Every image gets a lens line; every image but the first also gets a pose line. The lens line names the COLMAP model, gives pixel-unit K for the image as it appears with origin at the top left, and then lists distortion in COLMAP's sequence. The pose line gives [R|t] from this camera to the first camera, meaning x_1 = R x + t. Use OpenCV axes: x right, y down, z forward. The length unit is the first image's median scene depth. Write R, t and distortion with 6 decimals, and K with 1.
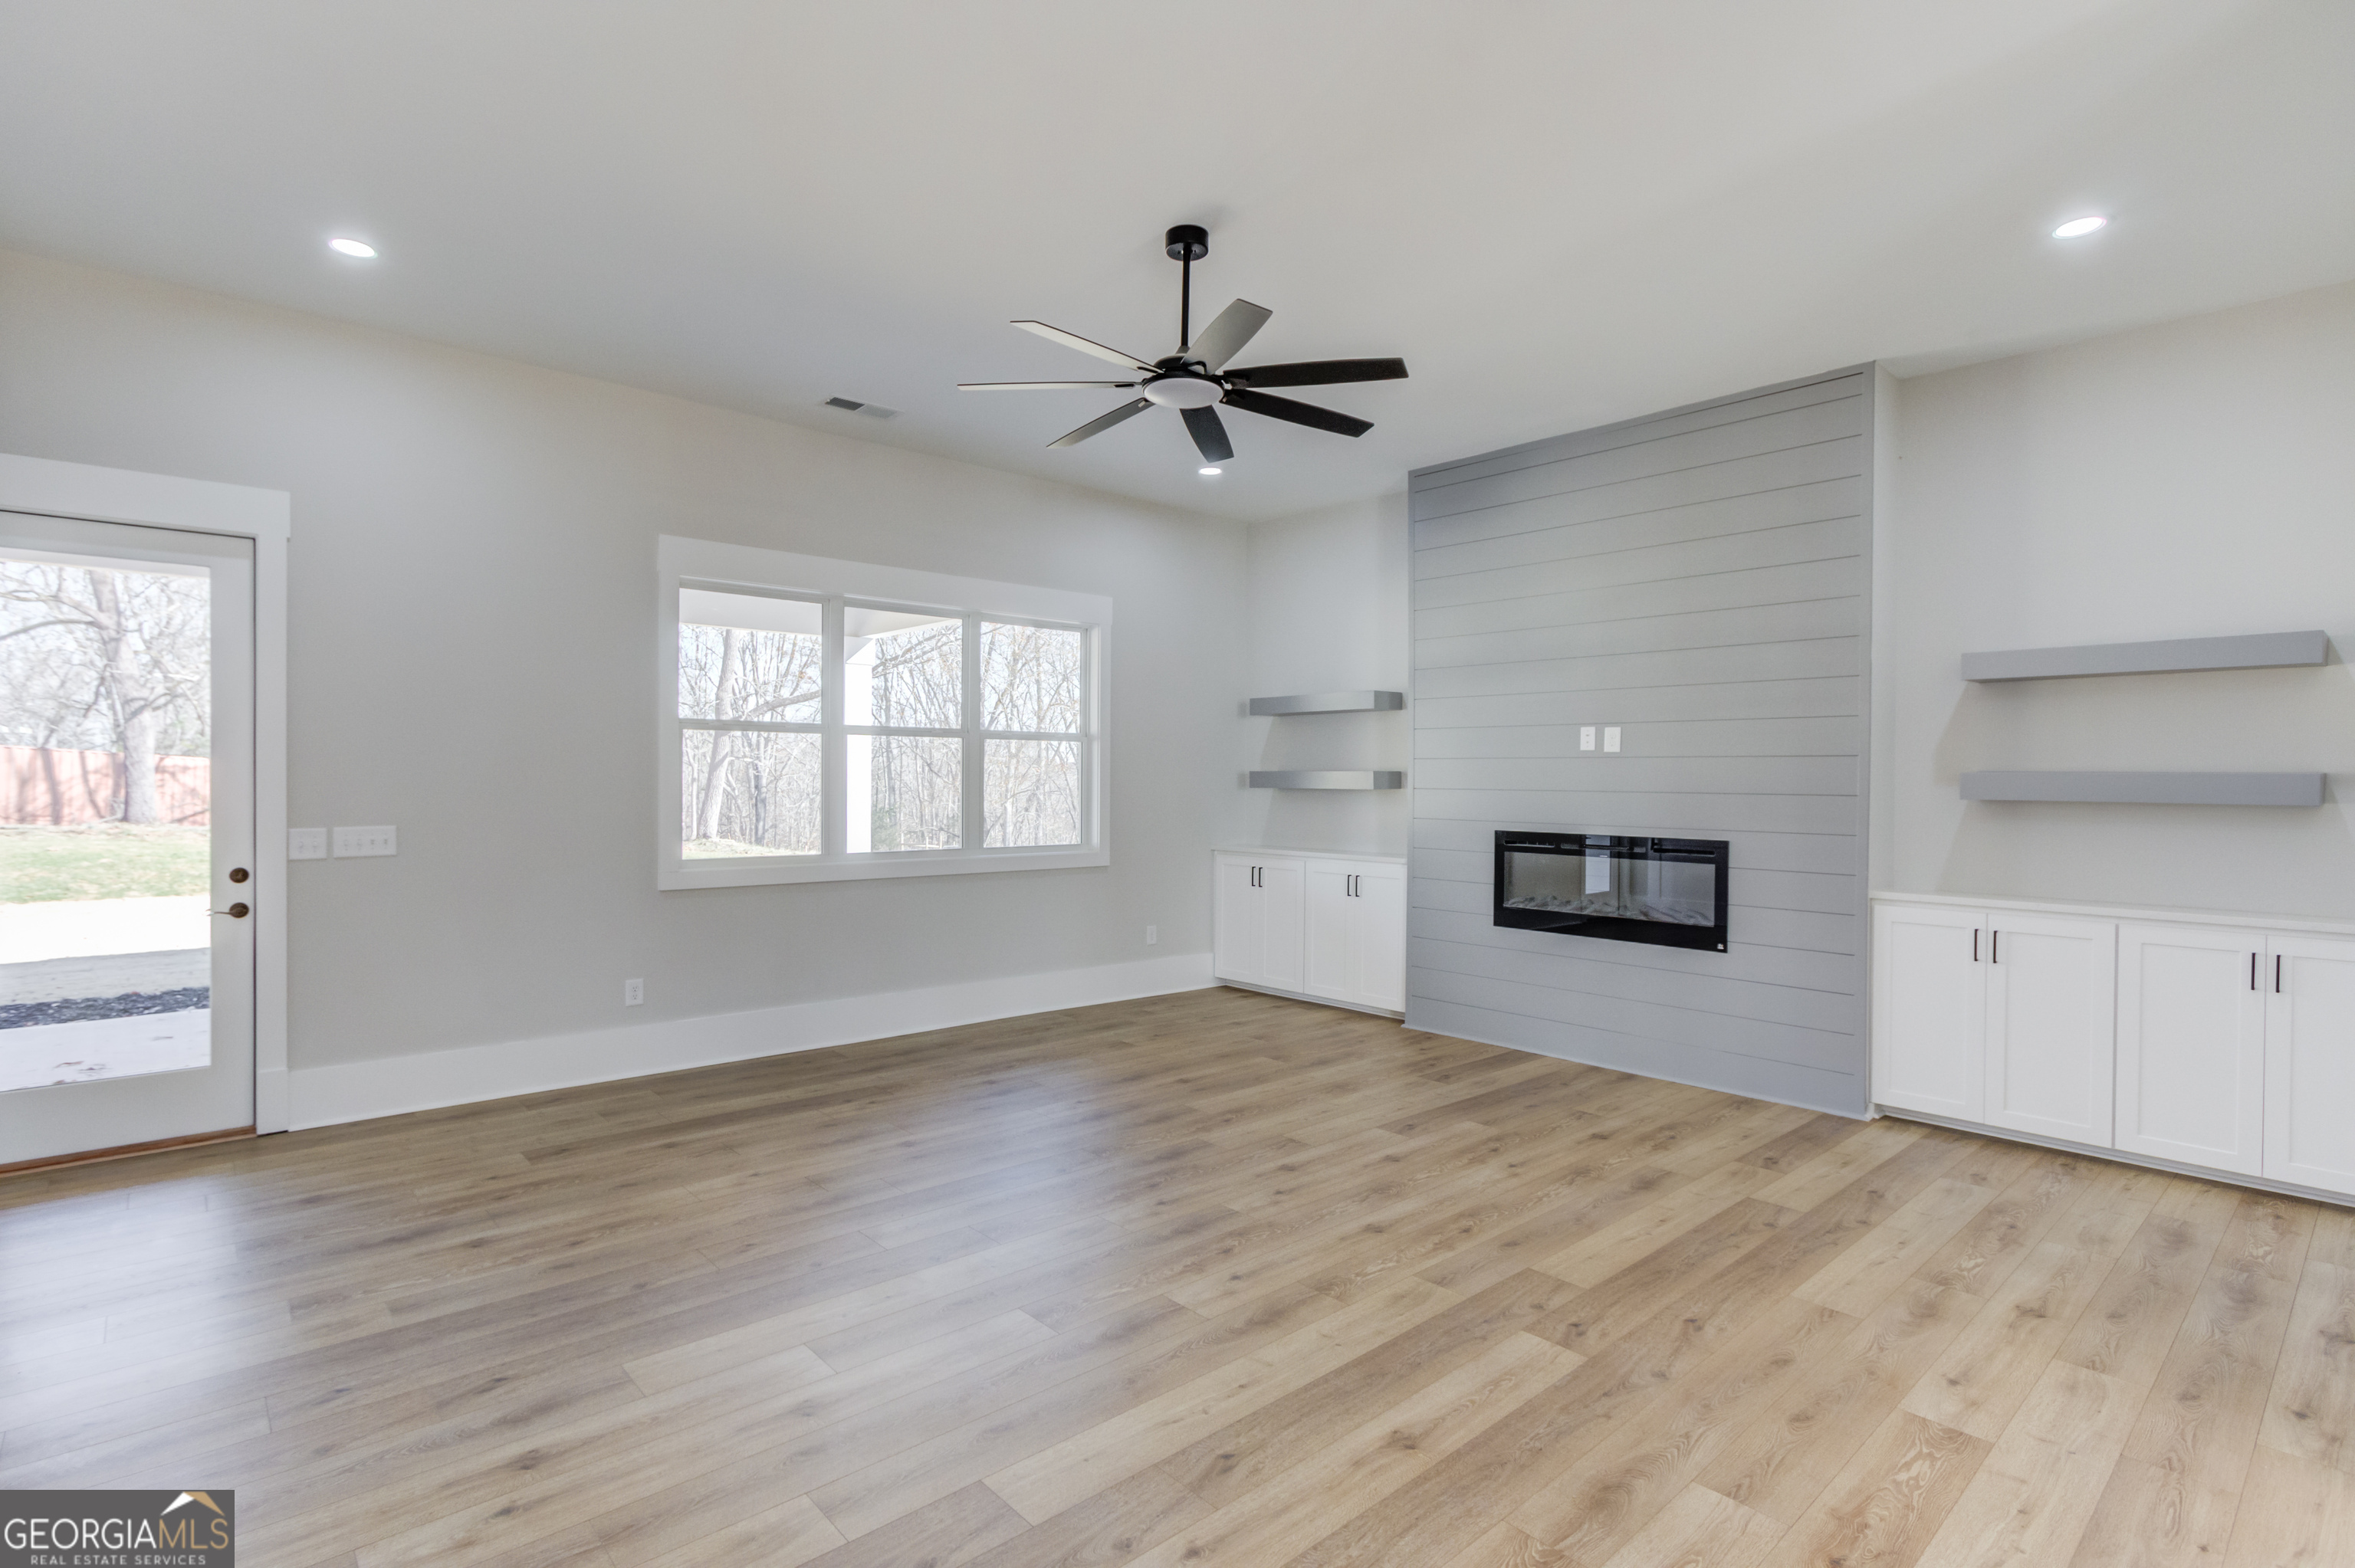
lens RADIAL K [[1132.6, 0, 1155.3], [0, 1132.6, 782.1], [0, 0, 1]] dist [-0.019220, 0.011575]
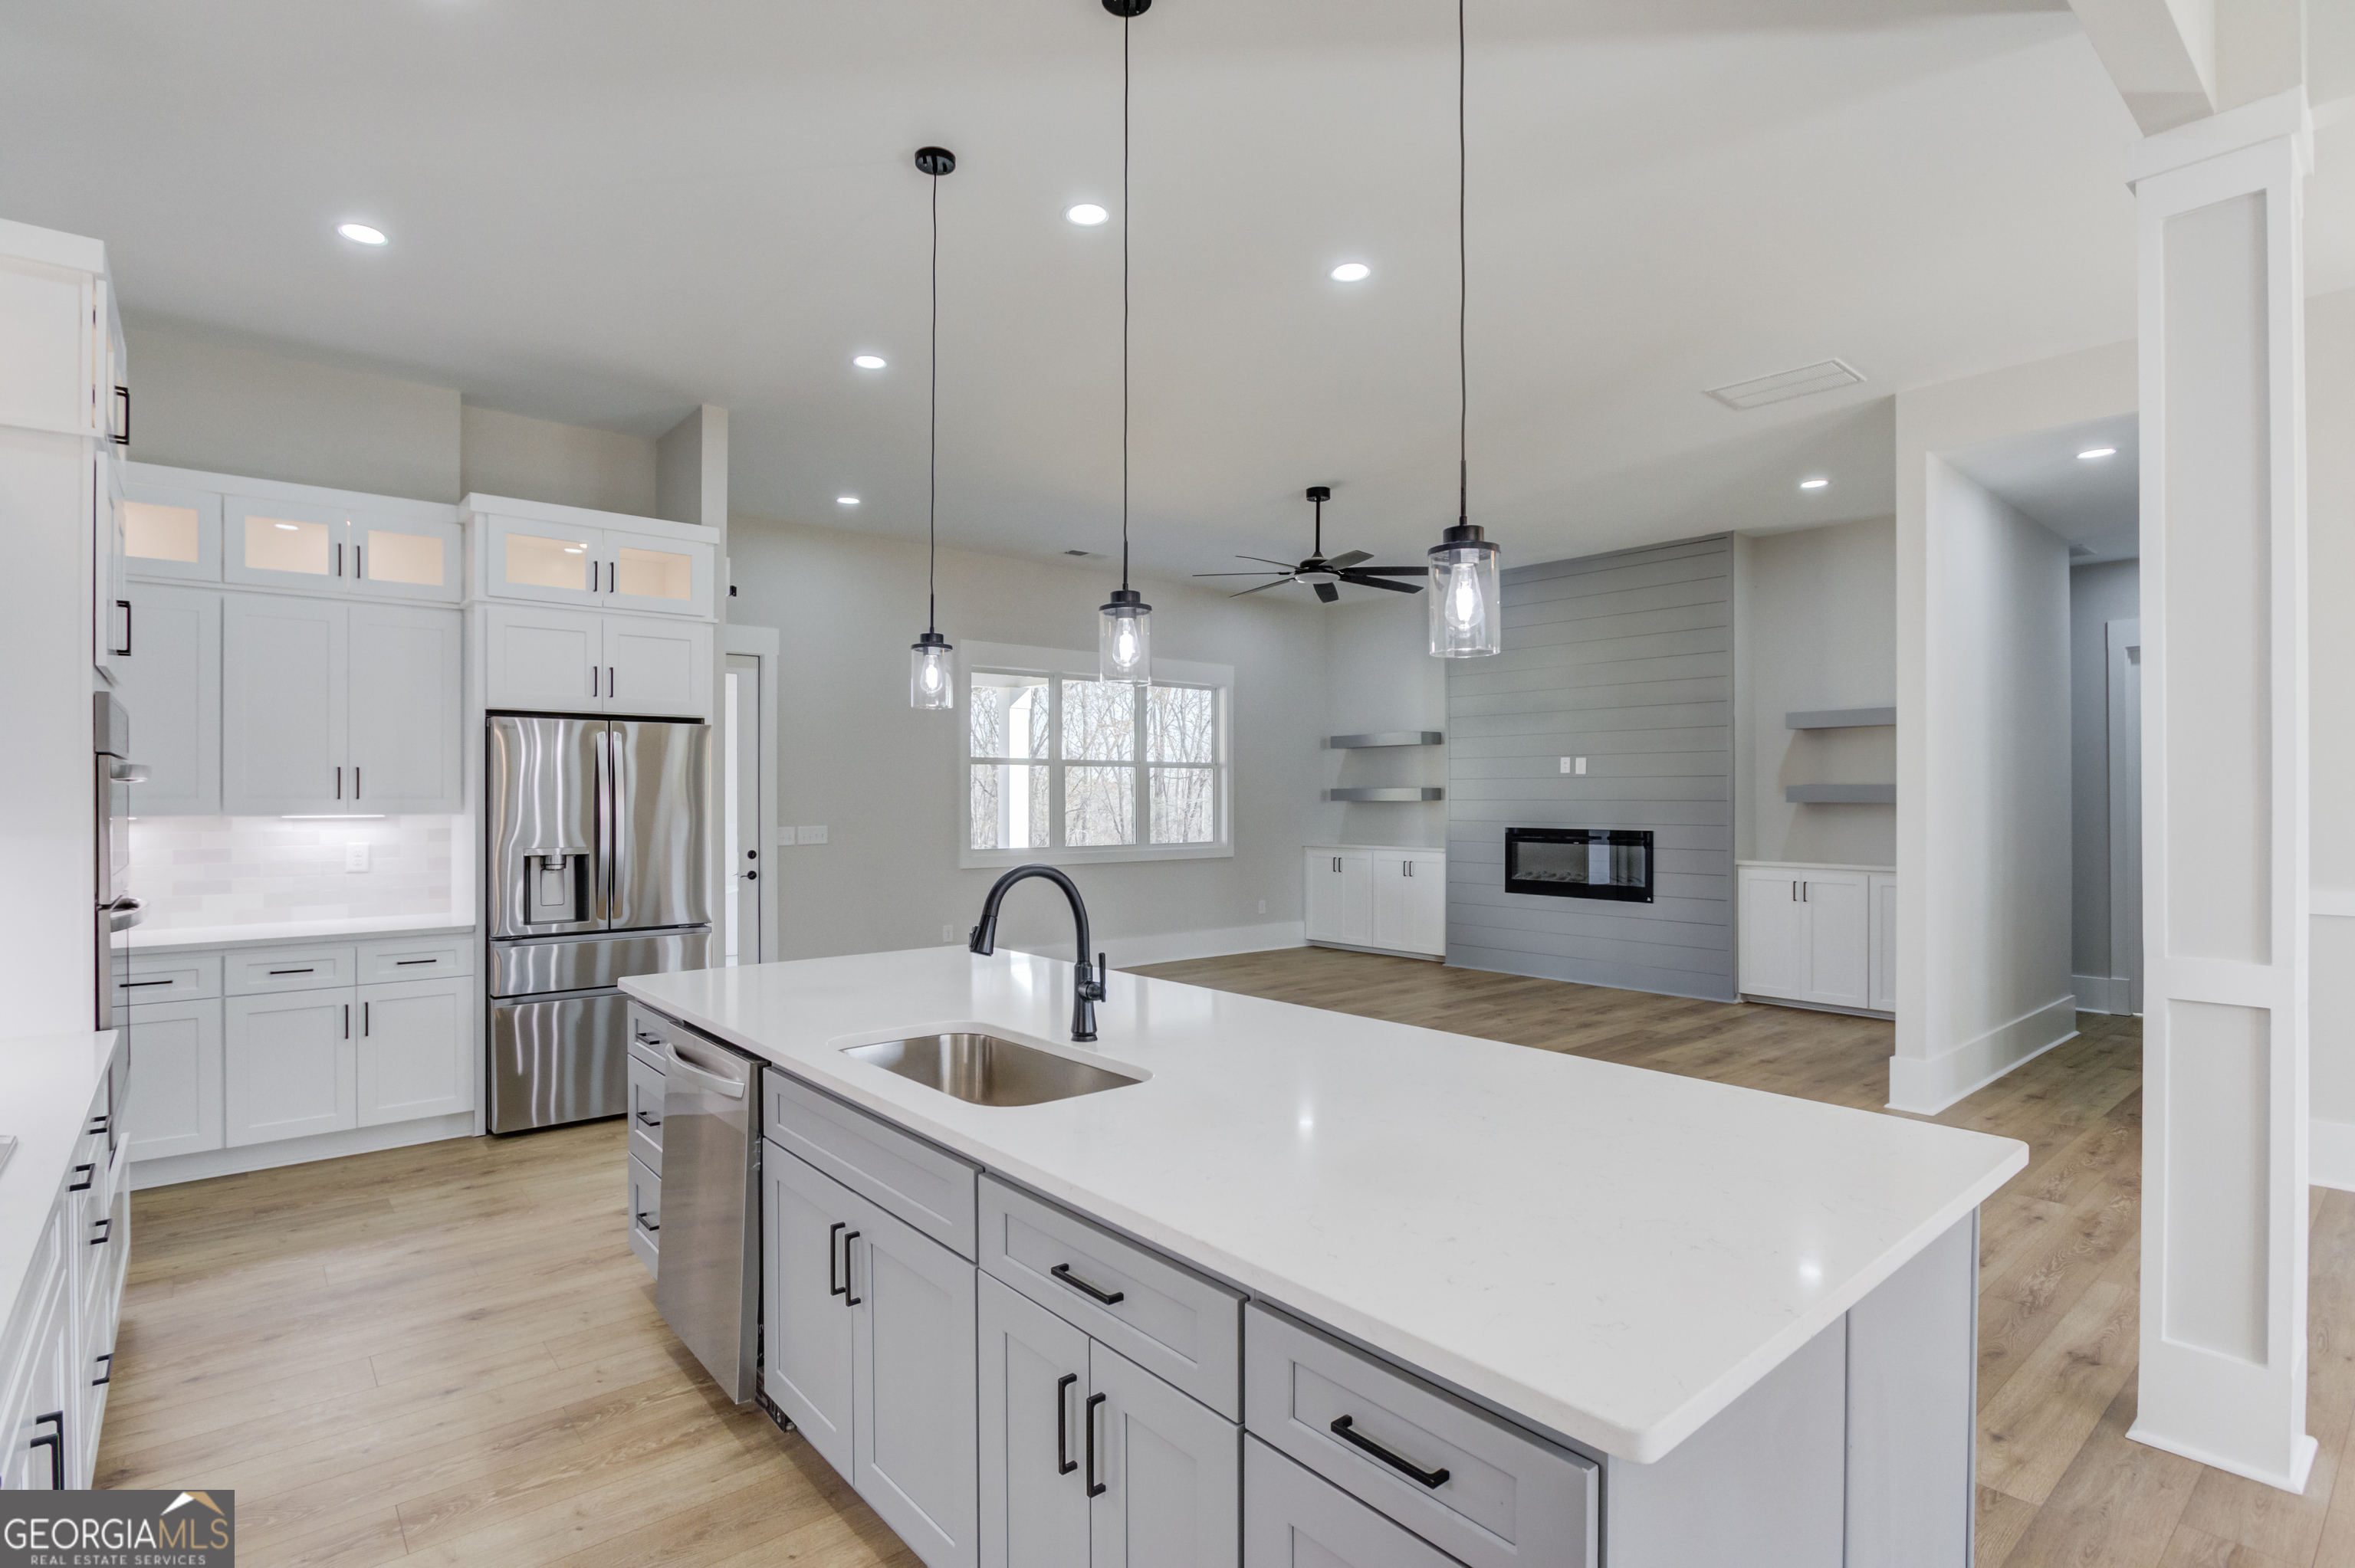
lens RADIAL K [[1132.6, 0, 1155.3], [0, 1132.6, 782.1], [0, 0, 1]] dist [-0.019220, 0.011575]
pose [[0.999426, -0.008067, -0.032906, -0.127173], [0.007508, 0.999826, -0.017081, 0.006366], [0.033038, 0.016824, 0.999312, -0.581948]]
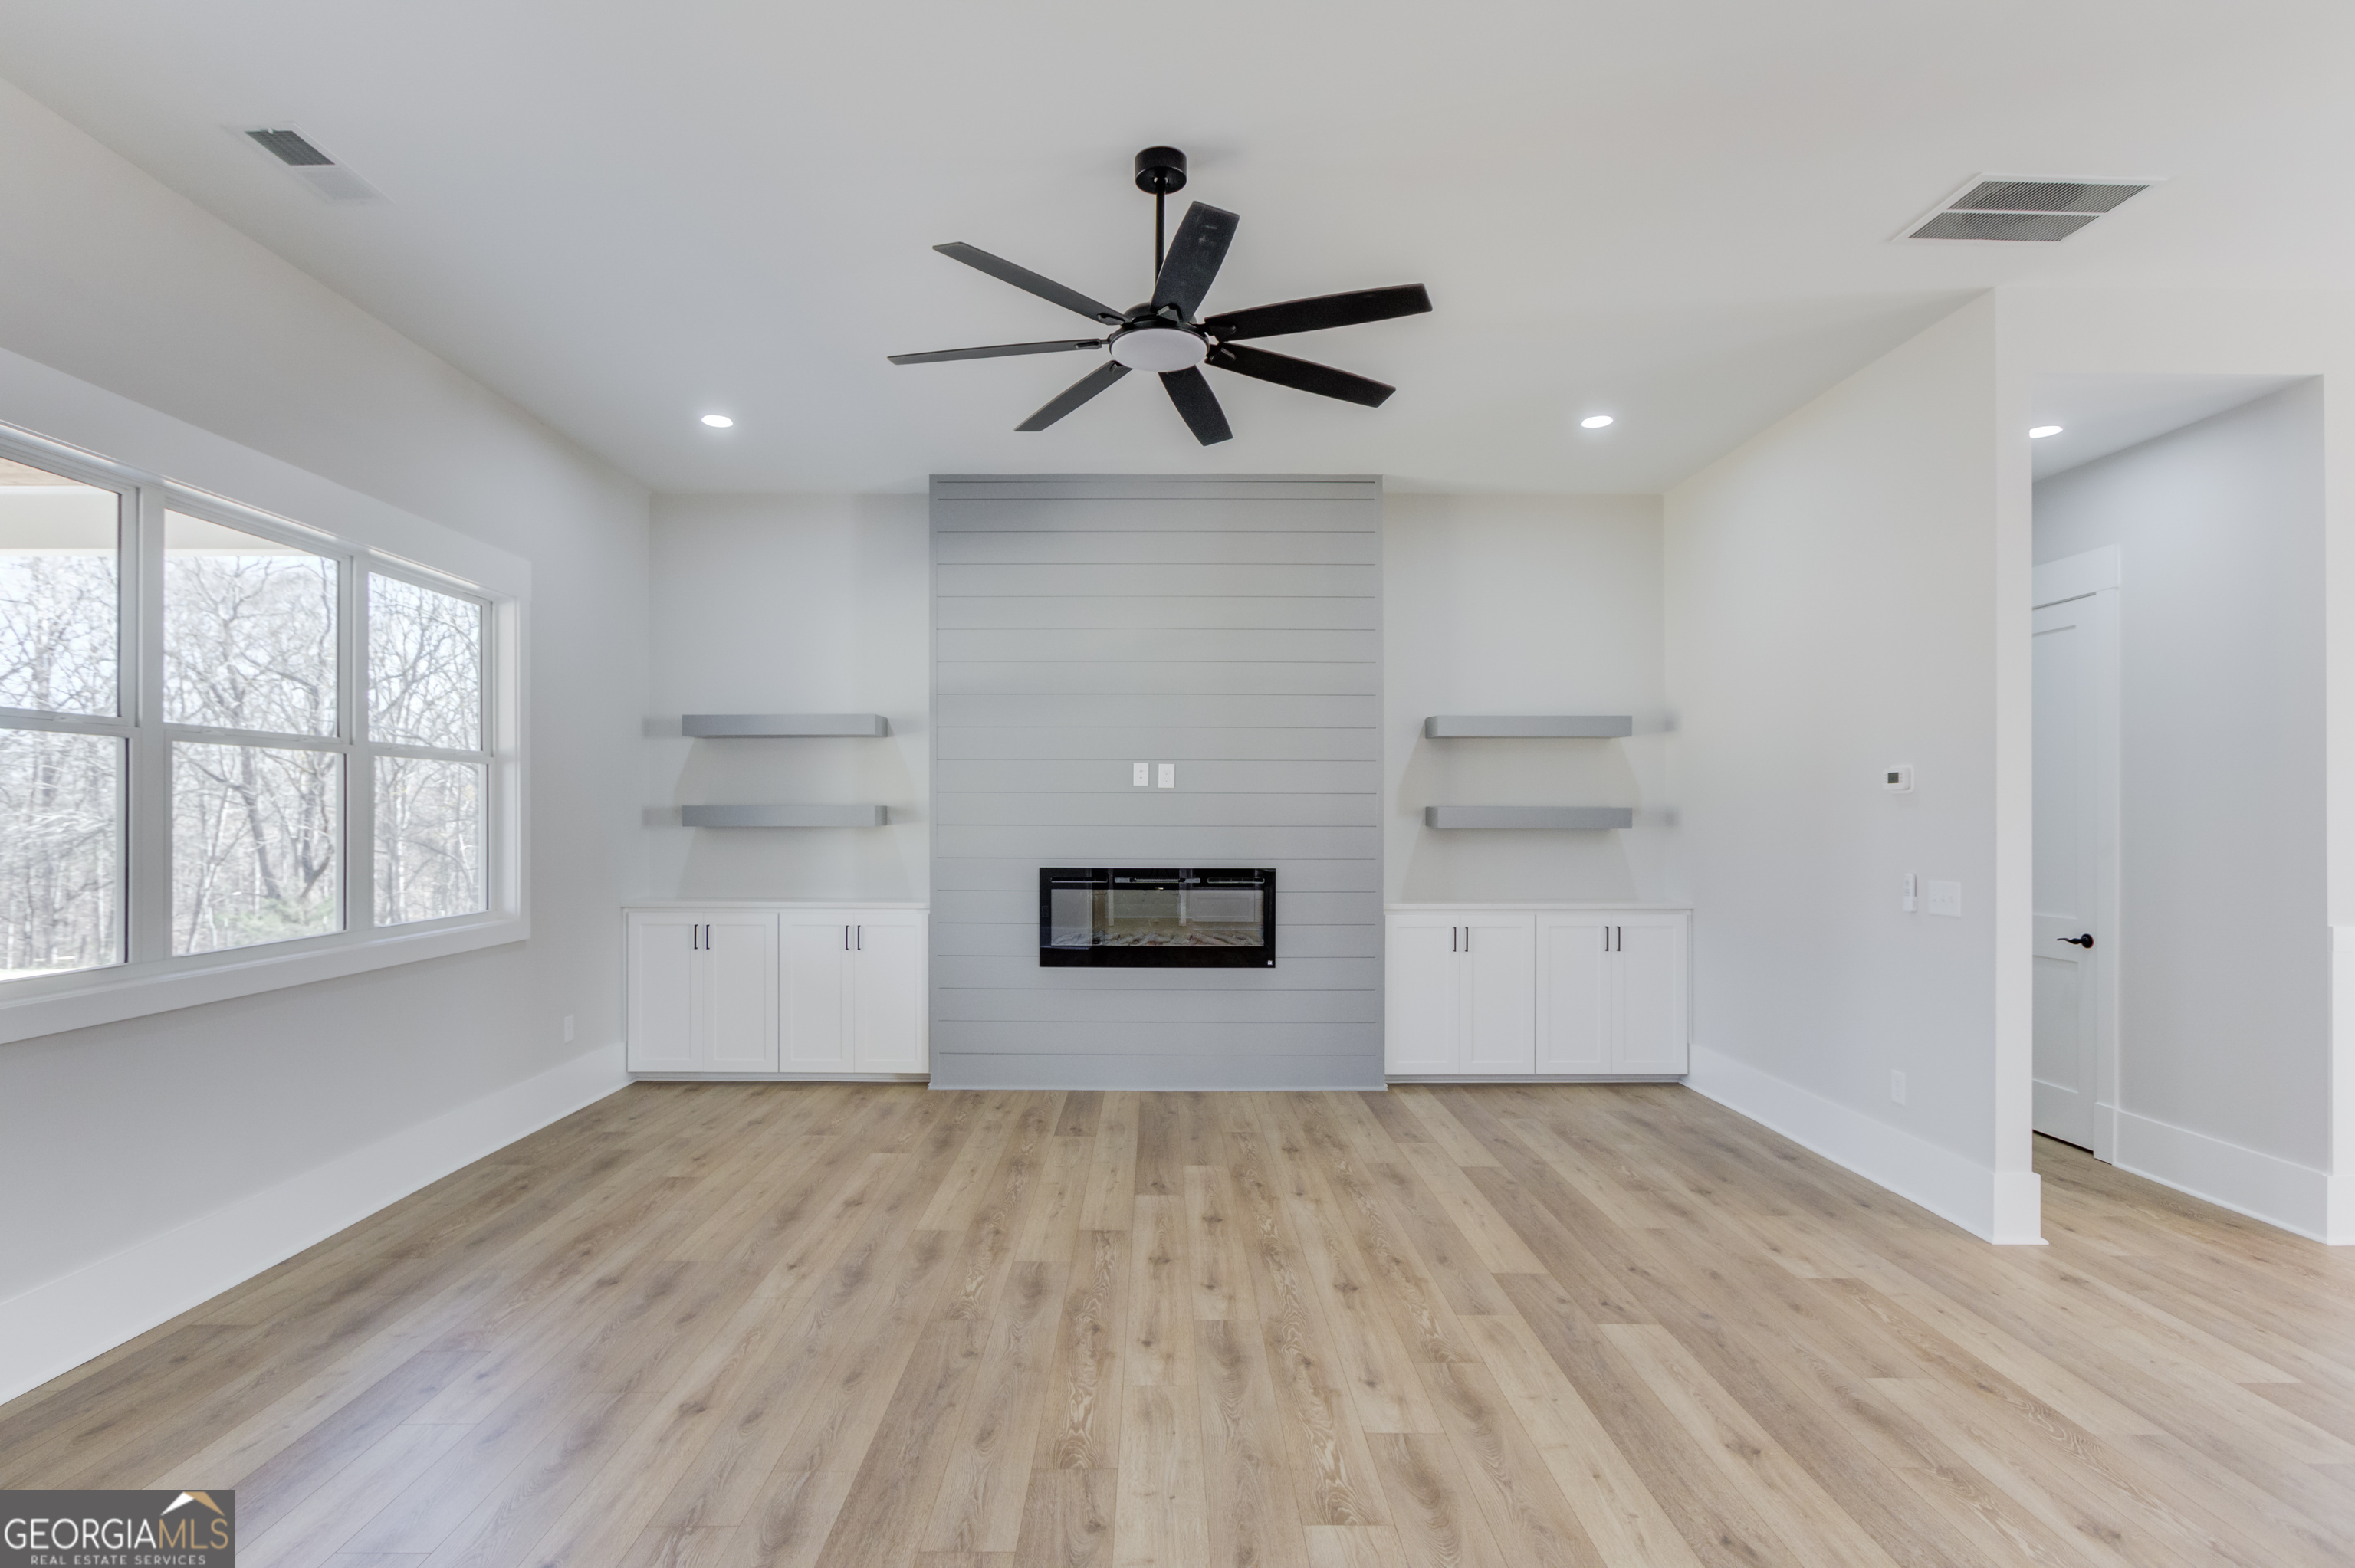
lens RADIAL K [[1149.5, 0, 1153.3], [0, 1149.5, 798.7], [0, 0, 1]] dist [-0.020367, 0.013219]
pose [[0.667354, 0.002649, 0.744736, -0.435141], [0.006794, 0.999930, -0.009644, -0.006634], [-0.744710, 0.011496, 0.667289, 0.321161]]
